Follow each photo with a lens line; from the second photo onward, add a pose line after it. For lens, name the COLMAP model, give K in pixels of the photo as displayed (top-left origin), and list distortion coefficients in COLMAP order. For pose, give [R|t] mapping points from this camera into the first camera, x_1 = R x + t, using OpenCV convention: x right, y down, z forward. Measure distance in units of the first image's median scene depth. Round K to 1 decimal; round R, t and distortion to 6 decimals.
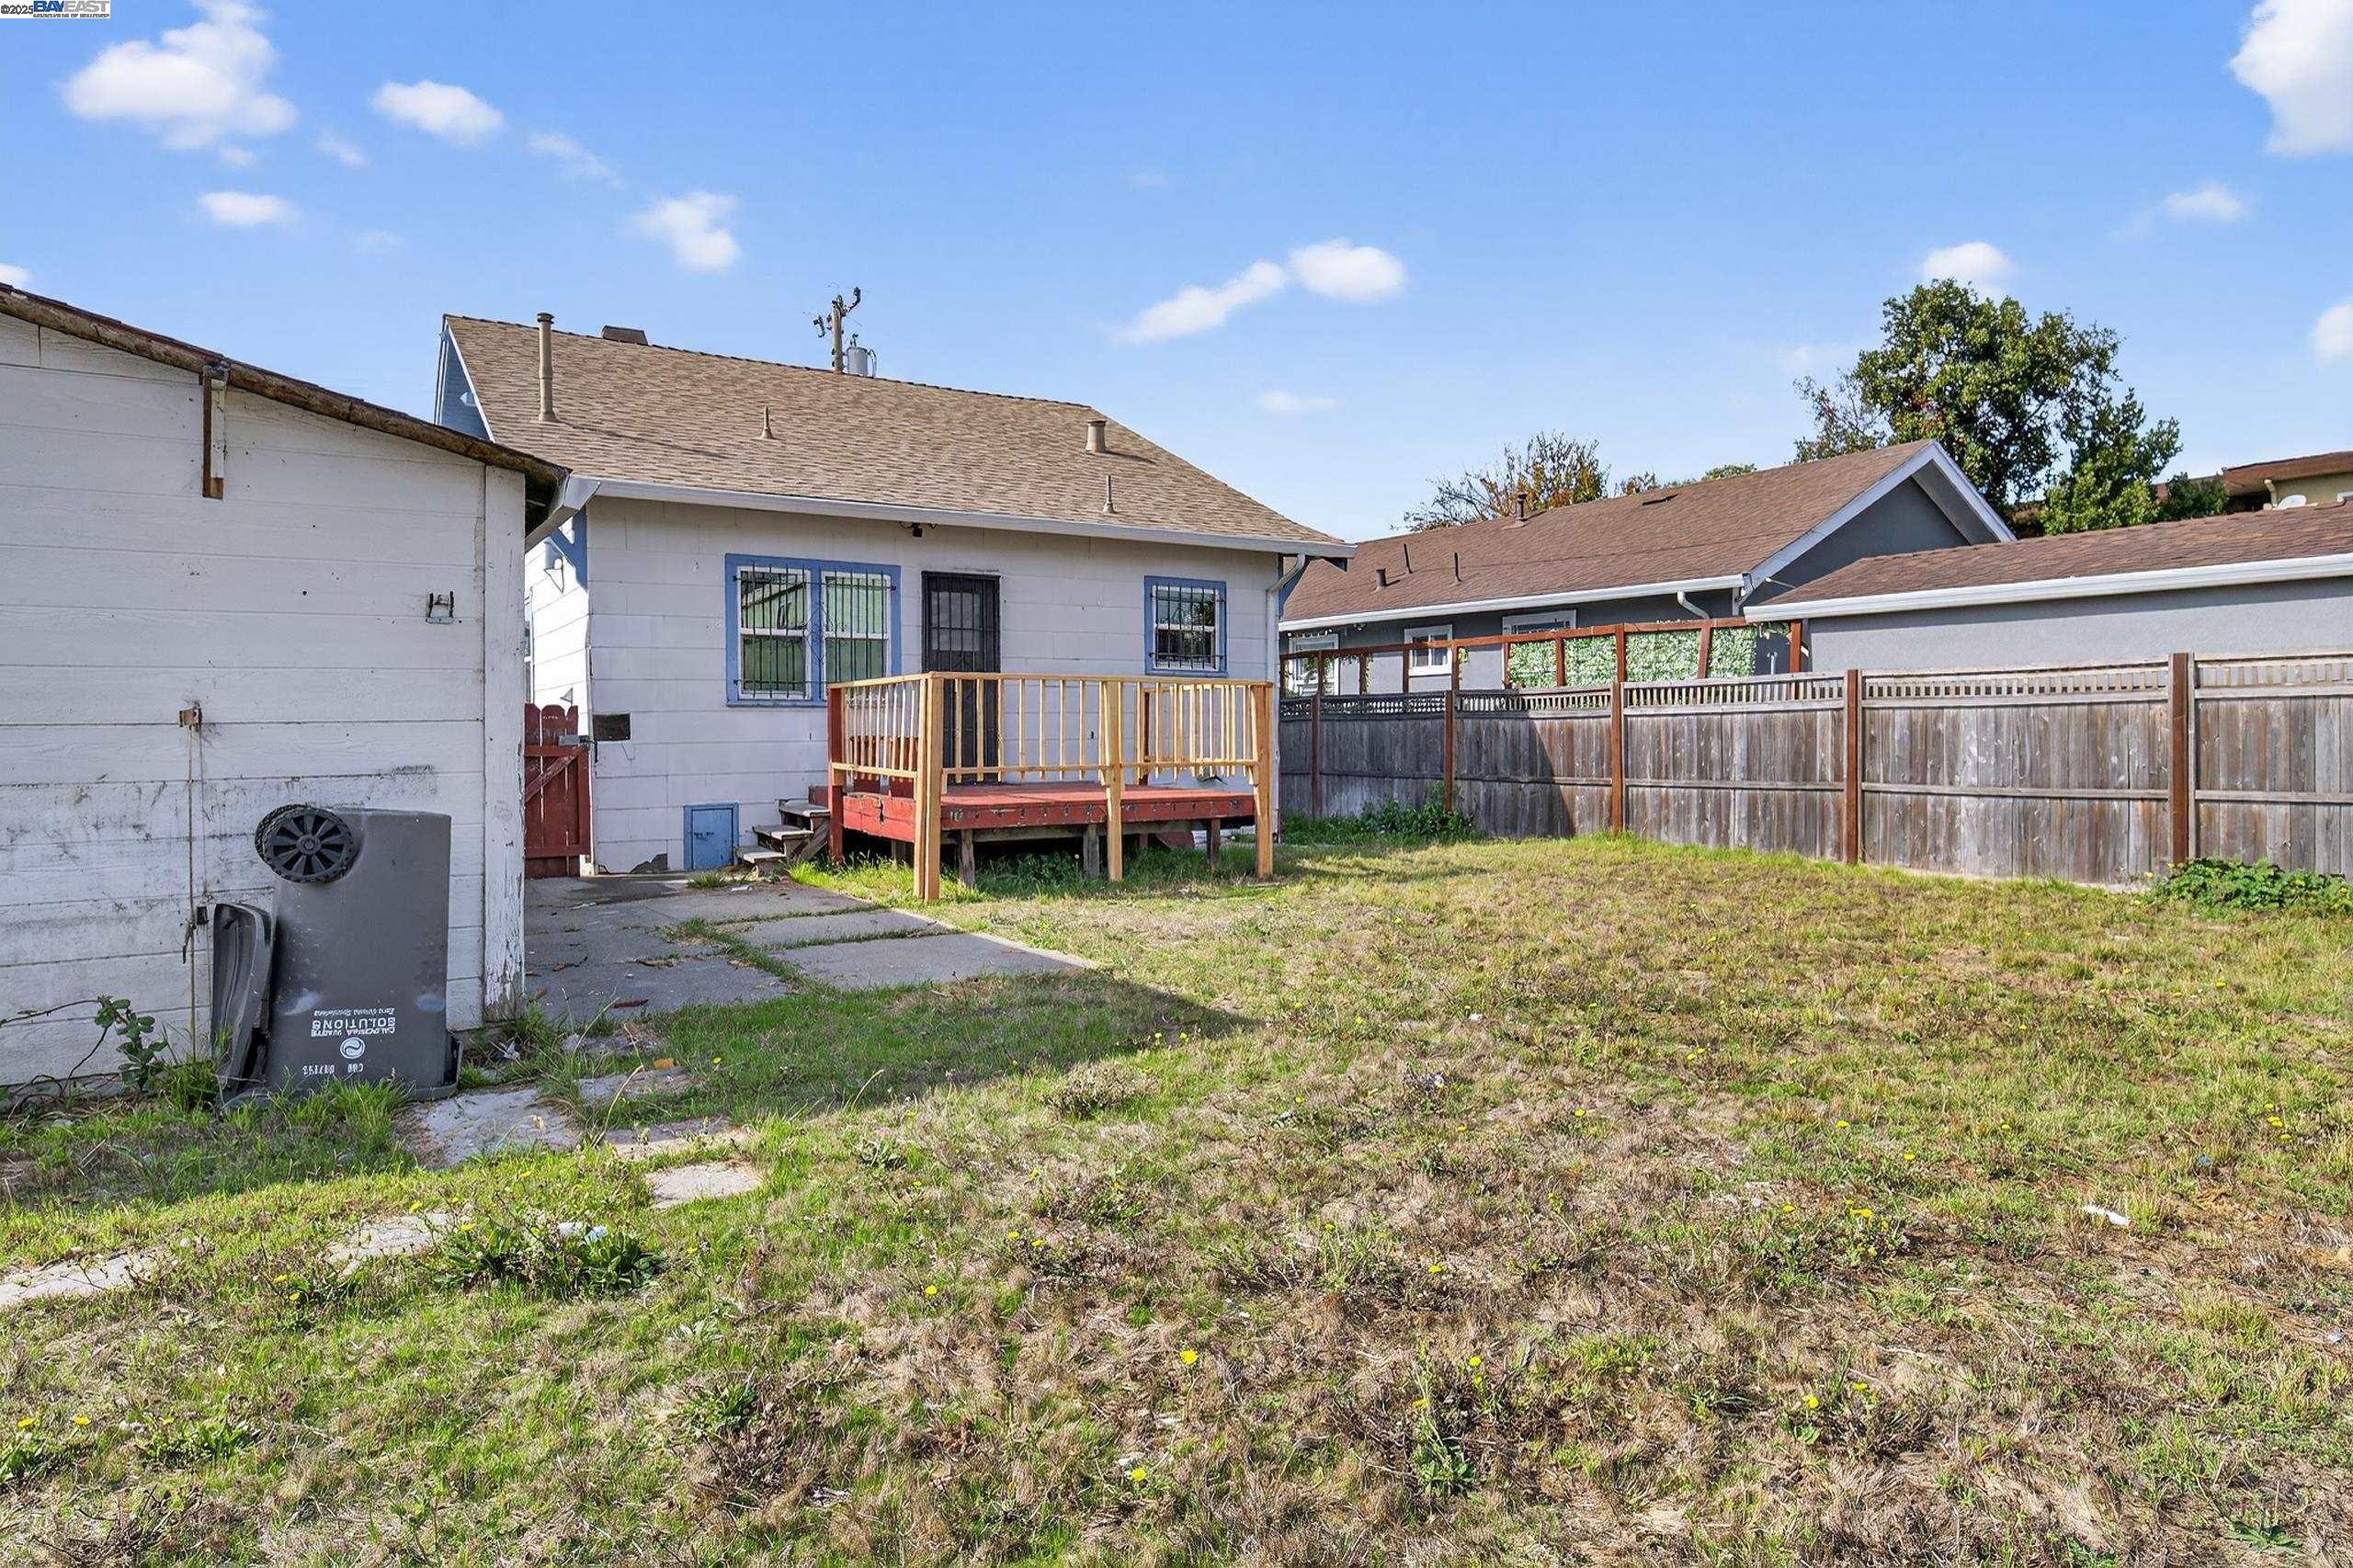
lens RADIAL K [[1253.7, 0, 1186.2], [0, 1253.7, 744.6], [0, 0, 1]] dist [-0.001310, -0.025670]
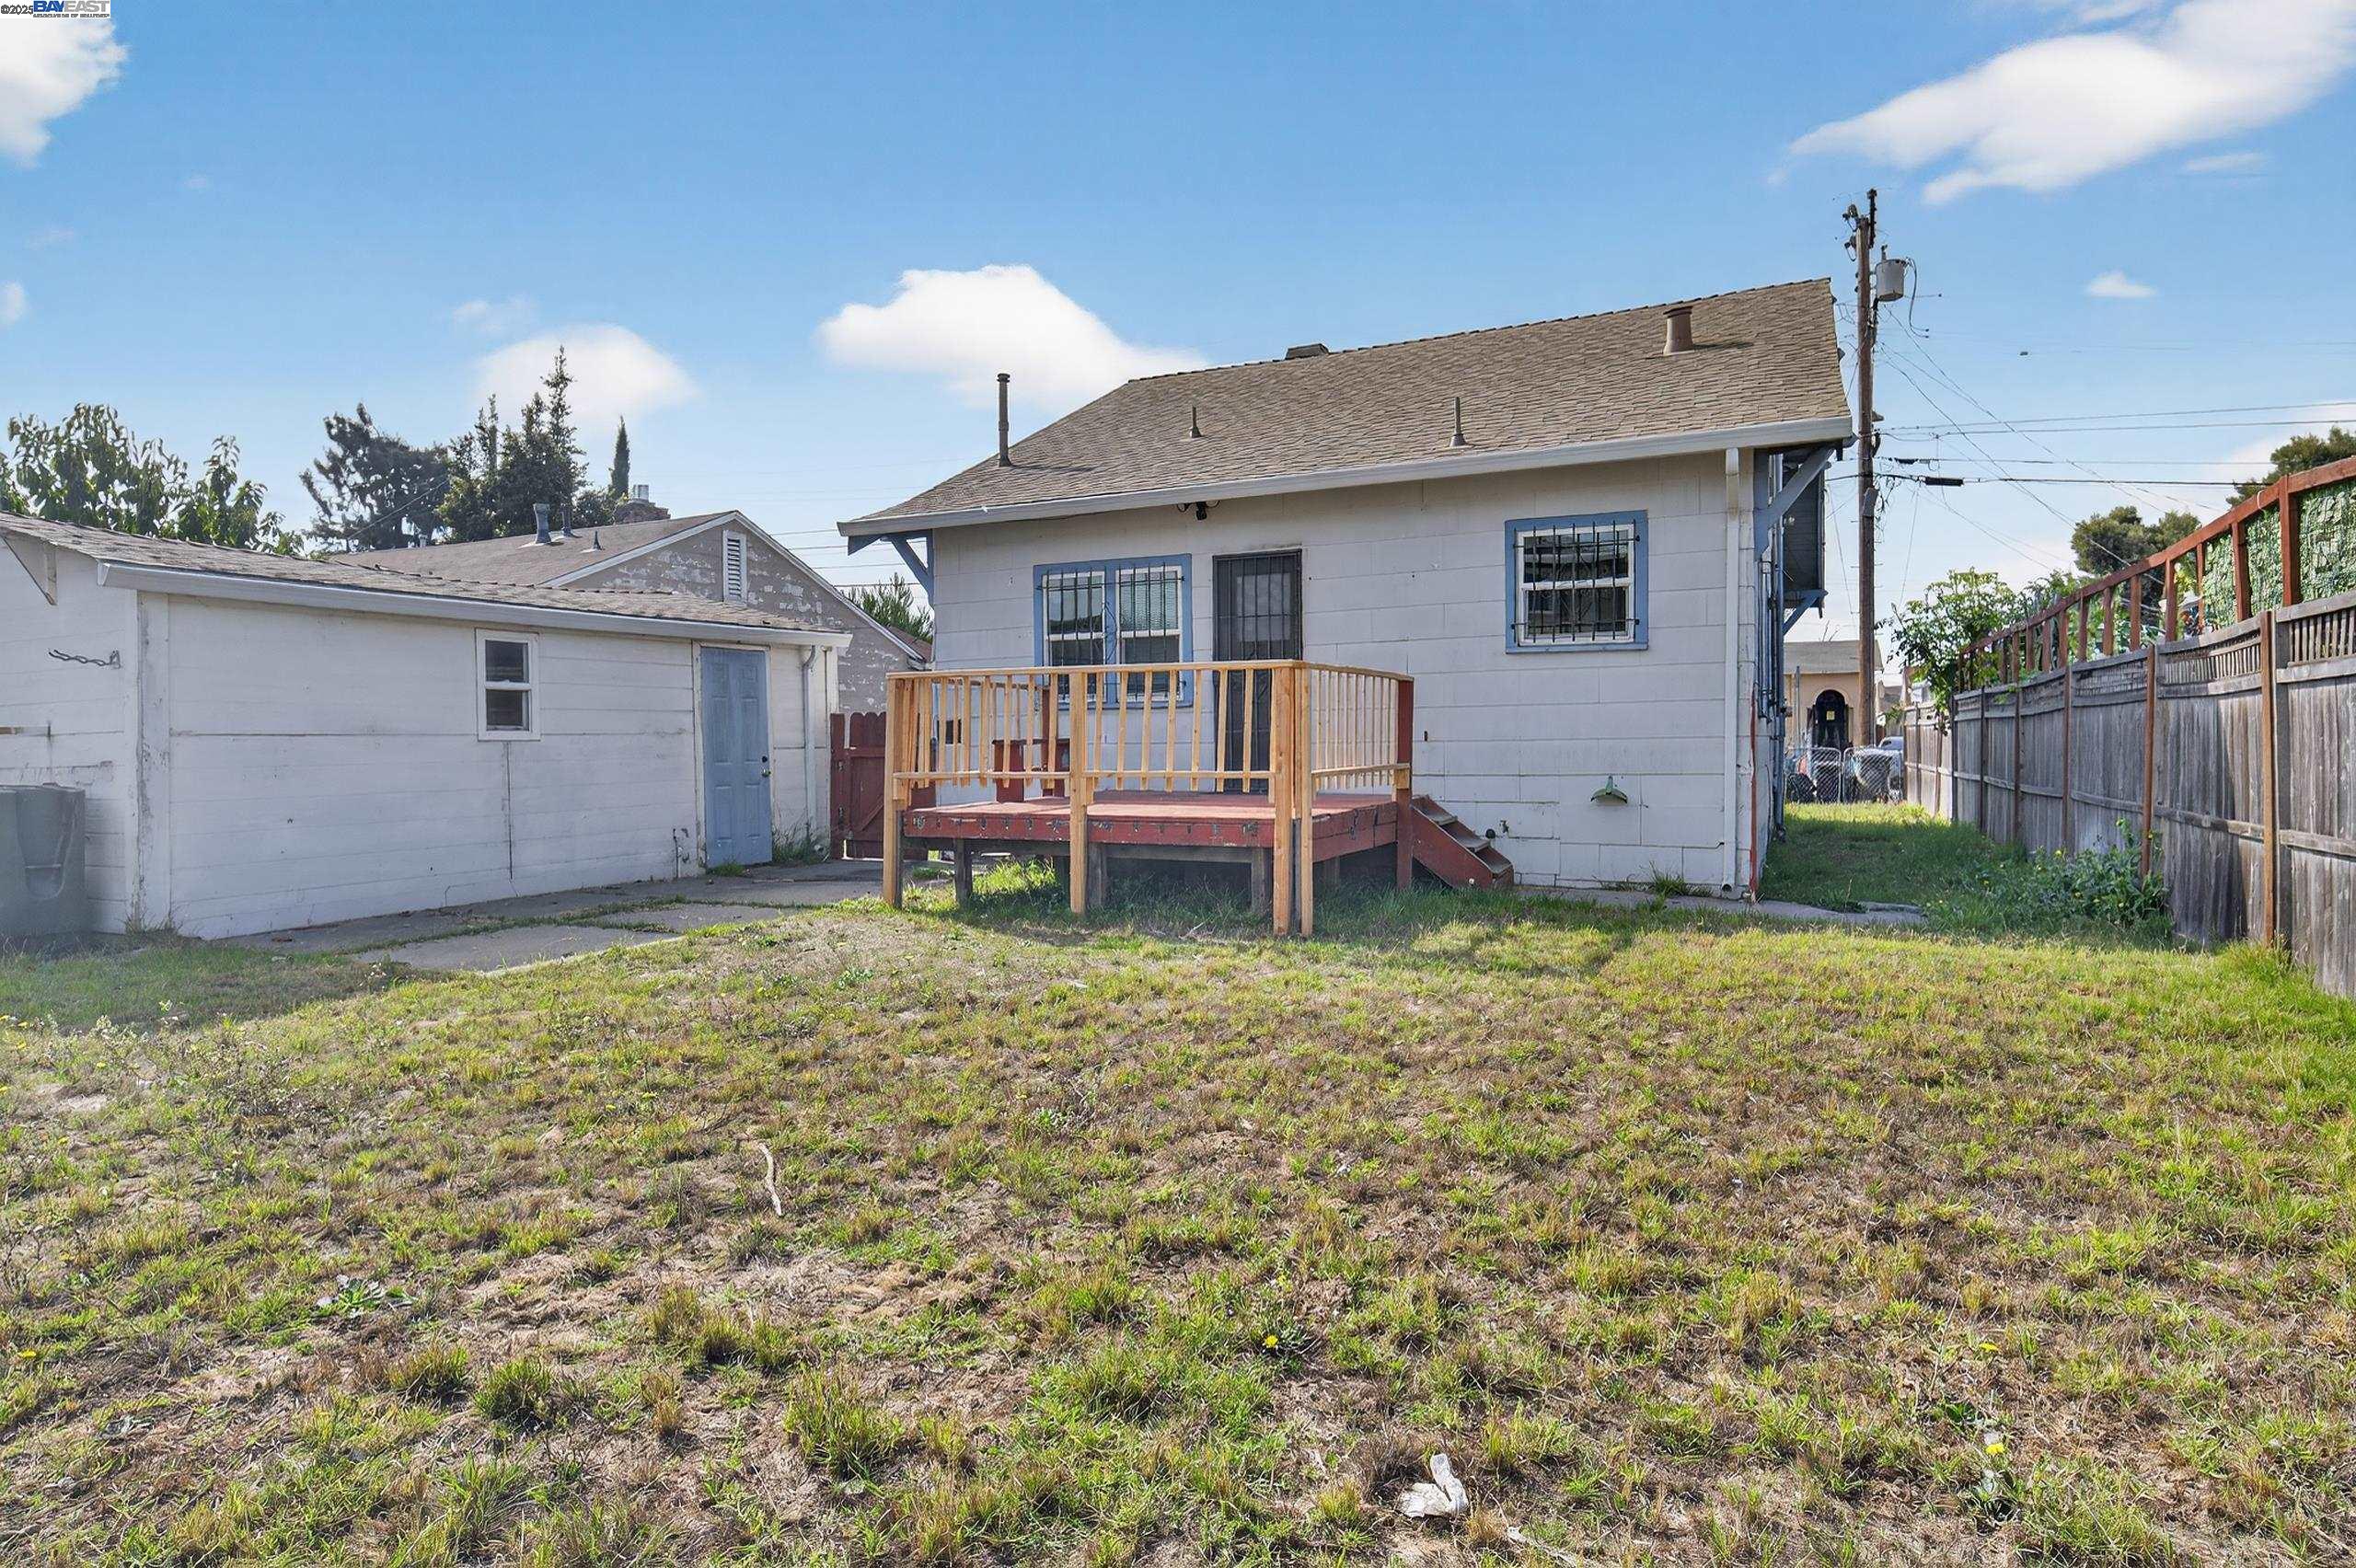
lens RADIAL K [[1255.2, 0, 1187.7], [0, 1255.2, 744.6], [0, 0, 1]] dist [-0.001310, -0.025670]
pose [[0.546307, 0.010026, -0.837525, 0.539179], [-0.001981, 0.999941, 0.010678, -0.009755], [0.837583, -0.004174, 0.546294, 0.470626]]
